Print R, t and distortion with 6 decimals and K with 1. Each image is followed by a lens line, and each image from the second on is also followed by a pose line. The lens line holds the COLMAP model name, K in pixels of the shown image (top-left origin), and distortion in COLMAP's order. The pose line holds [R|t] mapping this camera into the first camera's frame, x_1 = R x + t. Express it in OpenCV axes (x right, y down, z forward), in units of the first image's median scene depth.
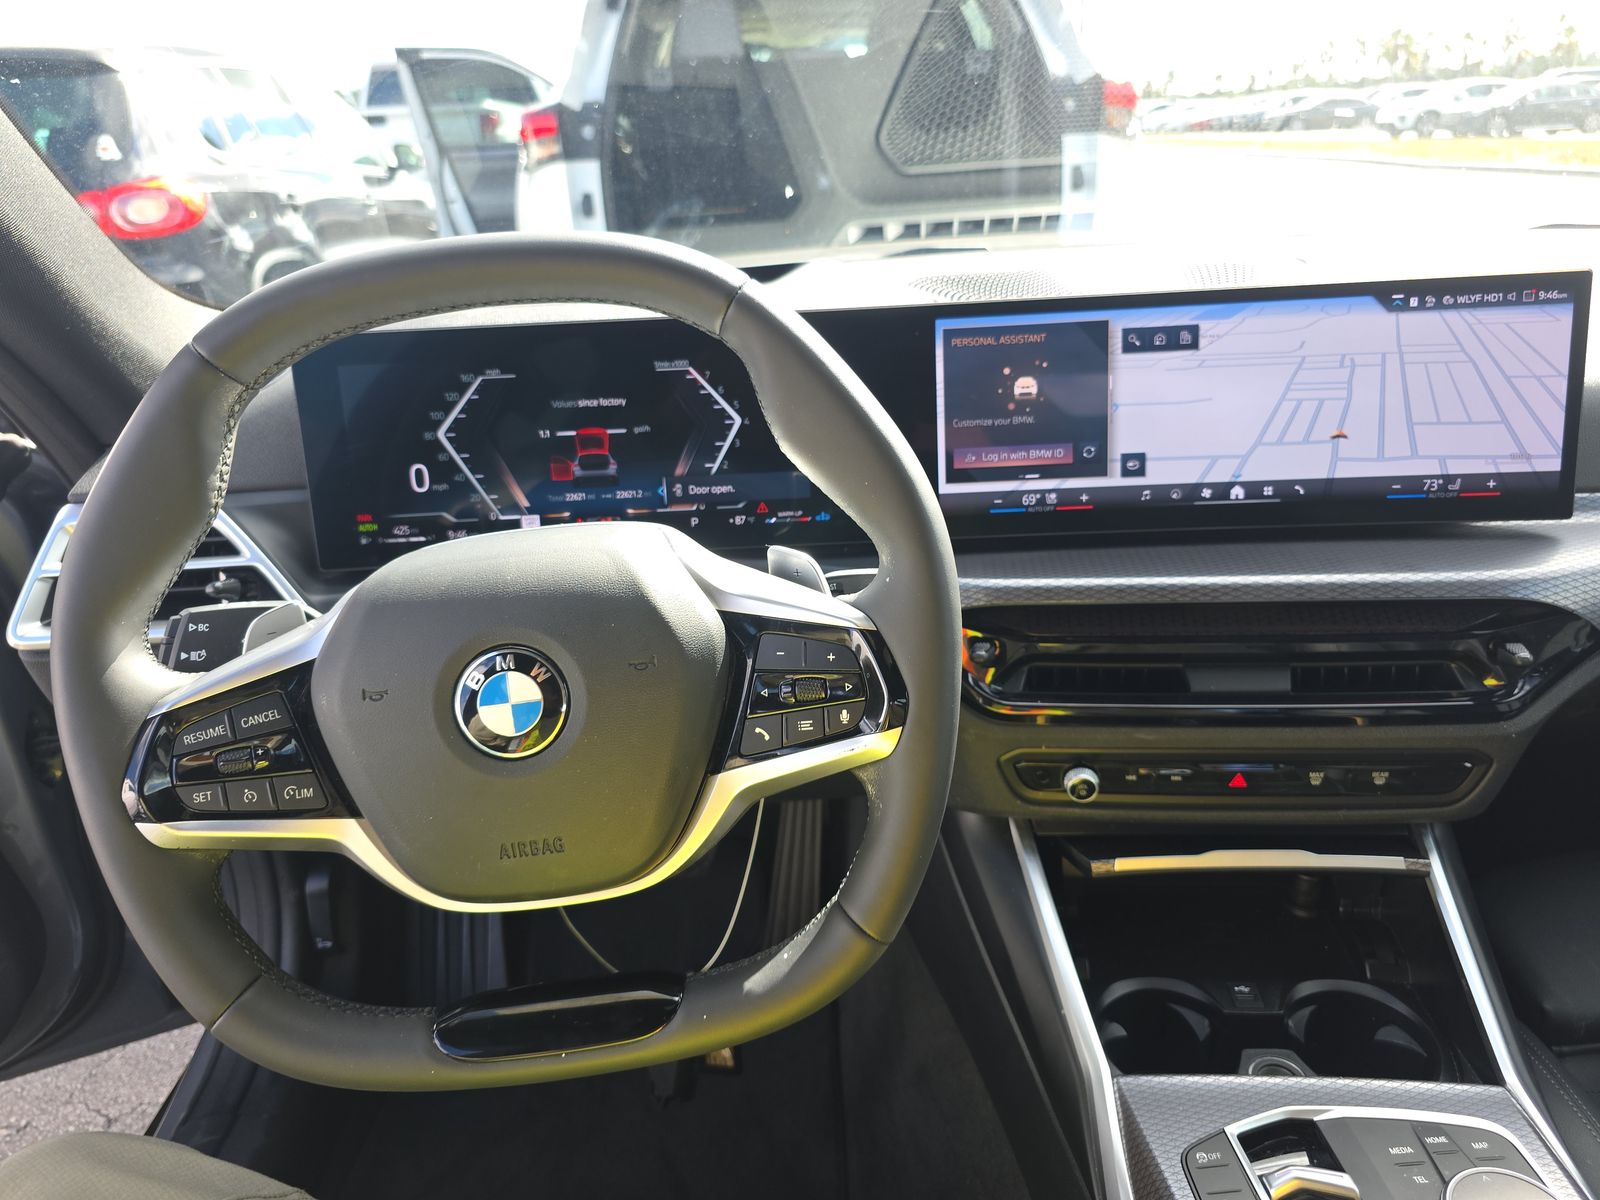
lens RADIAL K [[1063.1, 0, 800.0], [0, 1063.1, 600.0], [0, 0, 1]] dist [0.069434, -0.020111]
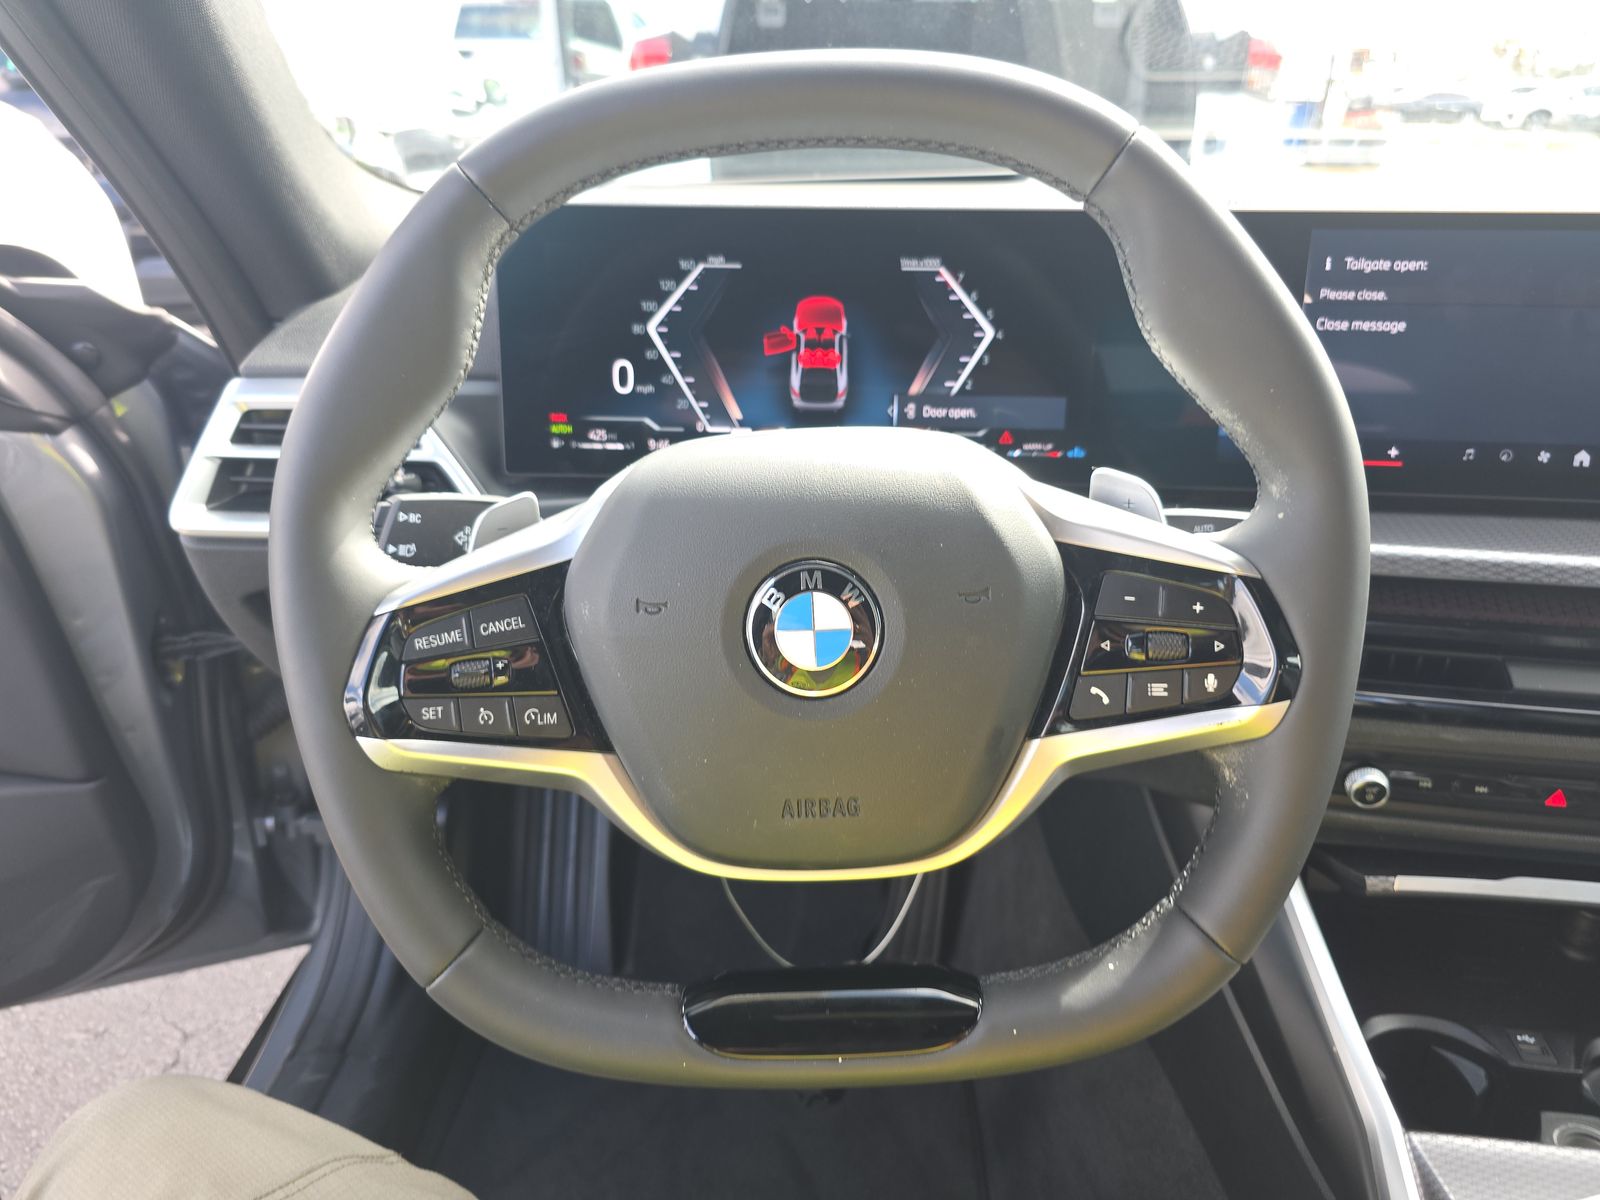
lens RADIAL K [[1063.1, 0, 800.0], [0, 1063.1, 600.0], [0, 0, 1]] dist [0.069434, -0.020111]
pose [[0.996347, 0.077352, -0.036172, -0.170323], [-0.076283, 0.996633, 0.030073, 0.033324], [0.038376, -0.027204, 0.998893, 0.127997]]
